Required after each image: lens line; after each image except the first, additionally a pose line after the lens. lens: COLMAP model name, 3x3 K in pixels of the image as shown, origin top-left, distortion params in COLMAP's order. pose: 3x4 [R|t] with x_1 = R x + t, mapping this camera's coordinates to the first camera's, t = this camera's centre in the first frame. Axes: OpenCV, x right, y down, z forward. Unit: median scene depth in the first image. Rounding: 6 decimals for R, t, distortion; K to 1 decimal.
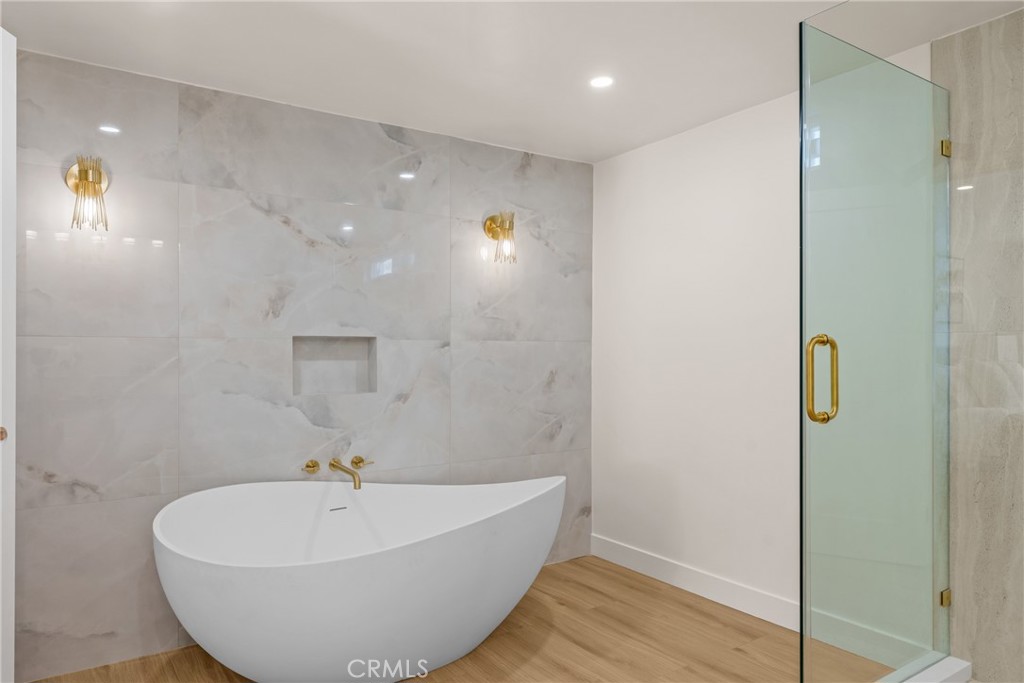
lens RADIAL K [[678.8, 0, 510.3], [0, 678.8, 350.4], [0, 0, 1]] dist [0.004039, 0.000478]
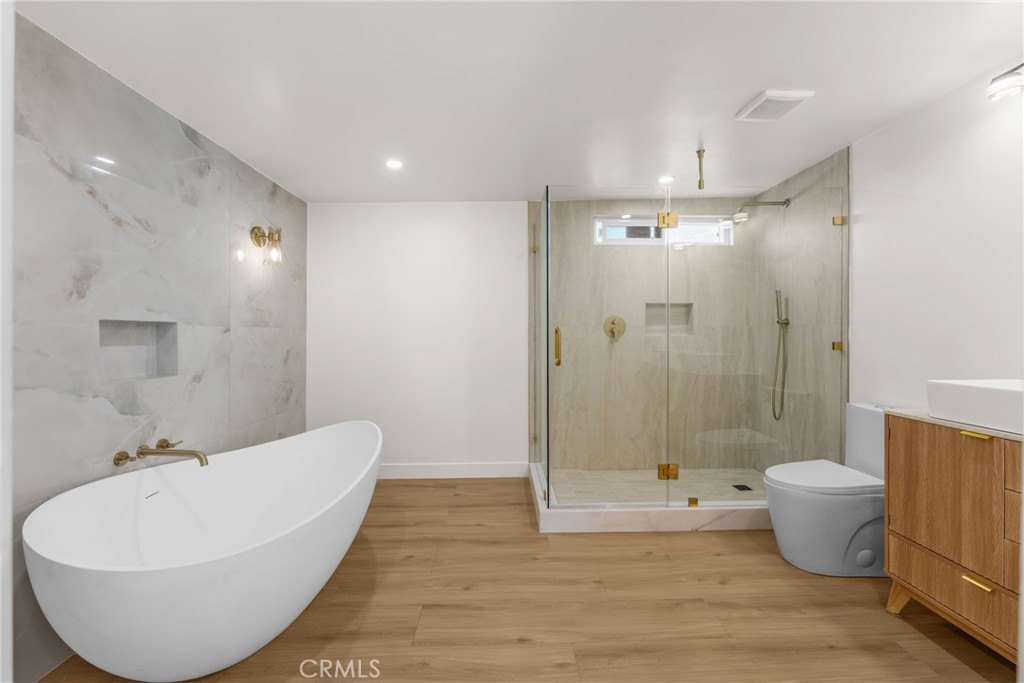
lens RADIAL K [[410.4, 0, 513.9], [0, 410.4, 334.0], [0, 0, 1]] dist [-0.001657, -0.000068]
pose [[0.541016, -0.001490, 0.841011, -0.456888], [0.003352, 0.999994, -0.000385, -0.000012], [-0.841006, 0.003027, 0.541018, 0.223828]]
